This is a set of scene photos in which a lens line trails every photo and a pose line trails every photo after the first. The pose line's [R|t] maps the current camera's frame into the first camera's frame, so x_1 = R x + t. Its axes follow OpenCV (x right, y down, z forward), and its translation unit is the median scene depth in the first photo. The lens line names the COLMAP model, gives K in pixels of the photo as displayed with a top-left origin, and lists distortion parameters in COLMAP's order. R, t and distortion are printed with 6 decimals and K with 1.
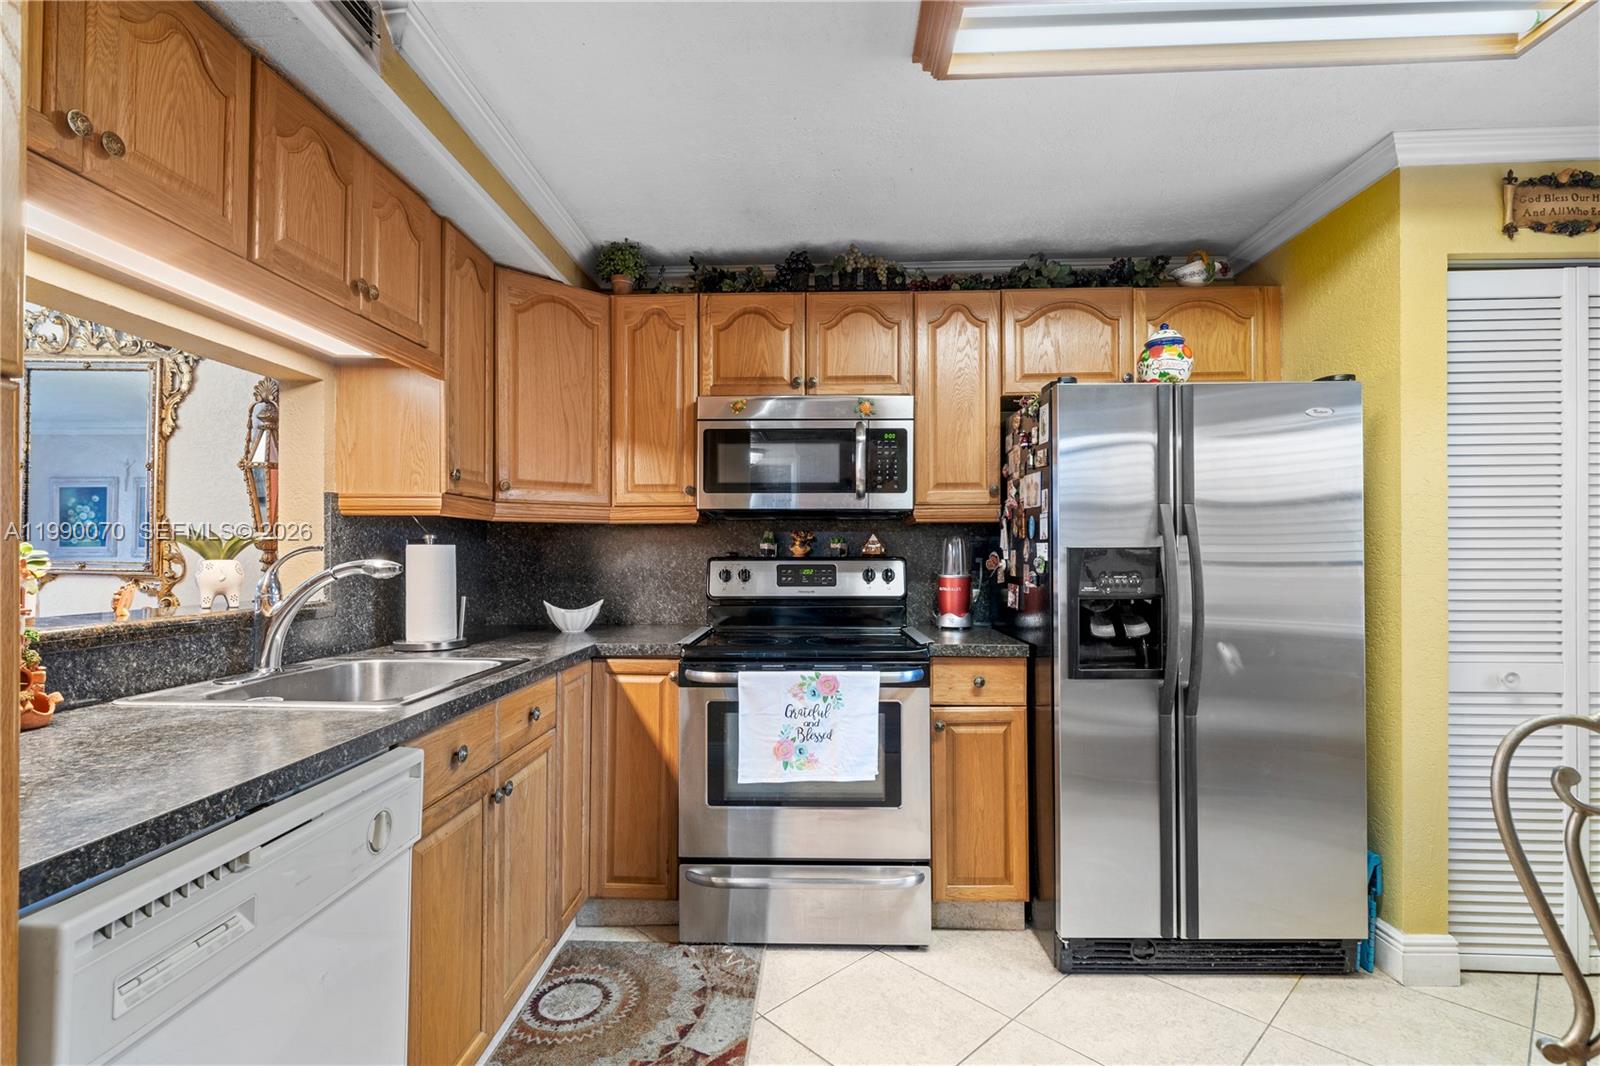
lens RADIAL K [[738.4, 0, 805.8], [0, 738.4, 548.9], [0, 0, 1]] dist [0.000989, -0.000260]
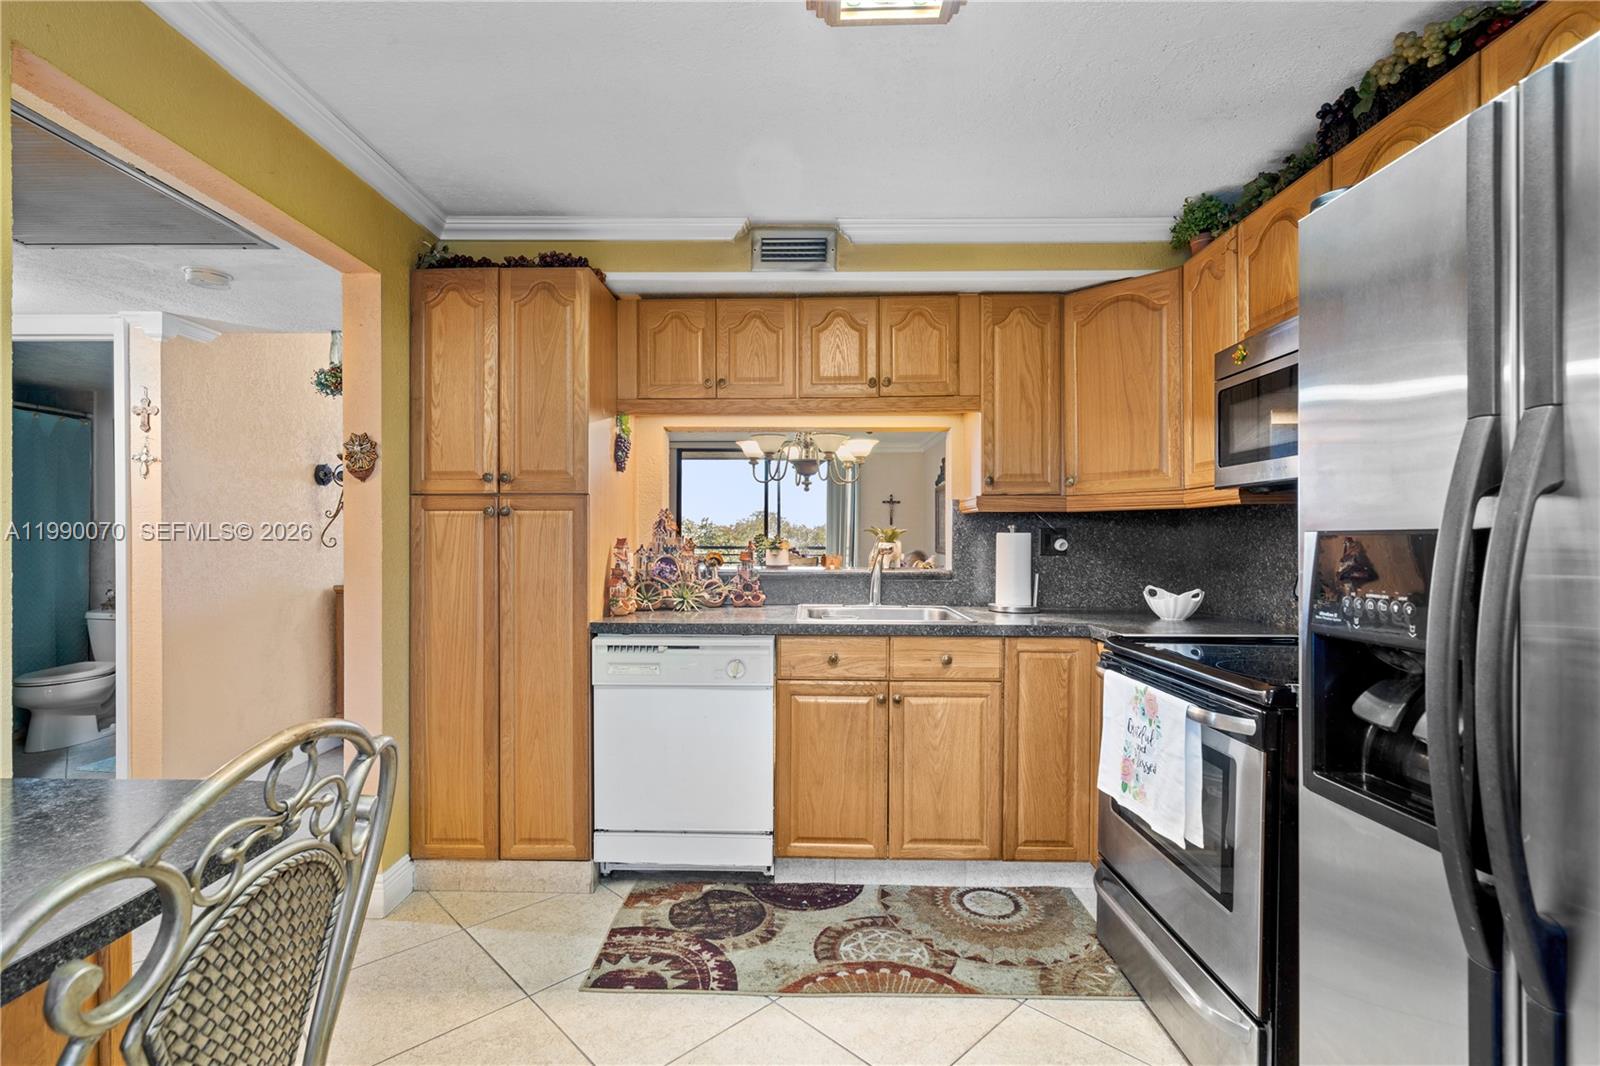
lens RADIAL K [[738.4, 0, 780.5], [0, 738.4, 539.8], [0, 0, 1]] dist [0.000989, -0.000260]
pose [[-0.005981, 0.003413, -0.999976, 0.814205], [0.007330, 0.999967, 0.003369, -0.000584], [0.999955, -0.007310, -0.006006, 0.591675]]
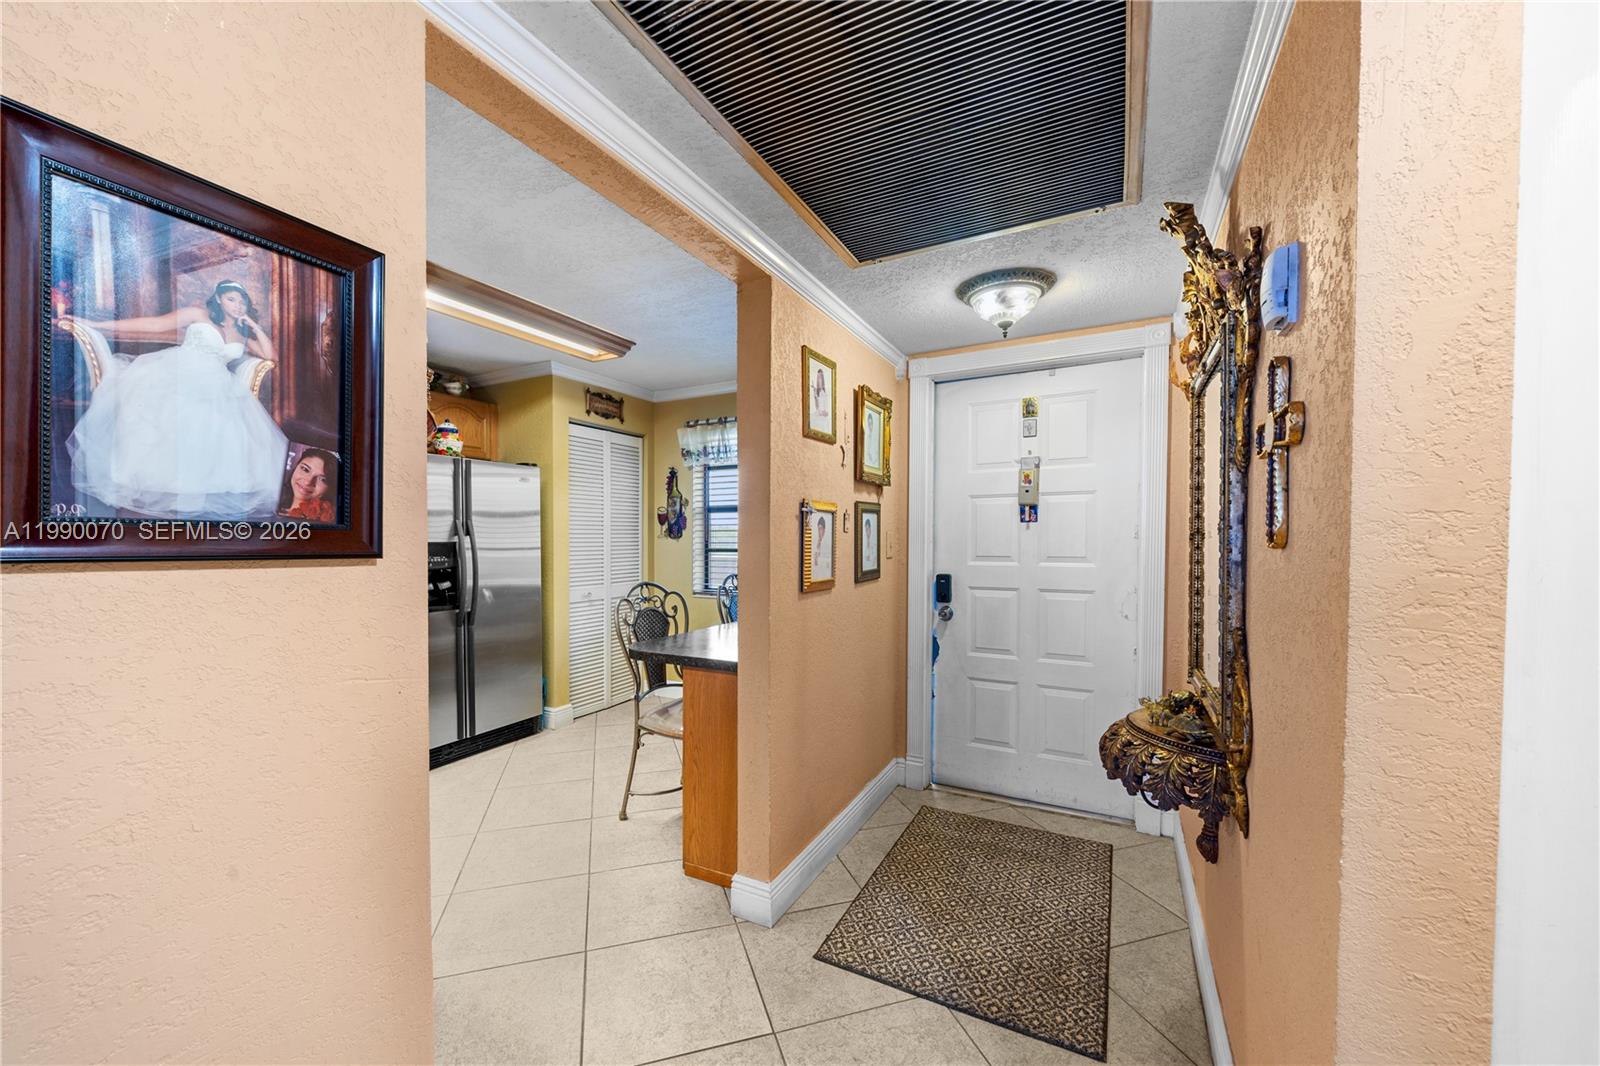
lens RADIAL K [[601.4, 0, 783.6], [0, 601.4, 553.3], [0, 0, 1]] dist [-0.005621, 0.000114]
pose [[0.446842, -0.018960, 0.894412, -0.514417], [-0.007732, 0.999656, 0.025053, -0.017330], [-0.894579, -0.018110, 0.446542, -0.447916]]
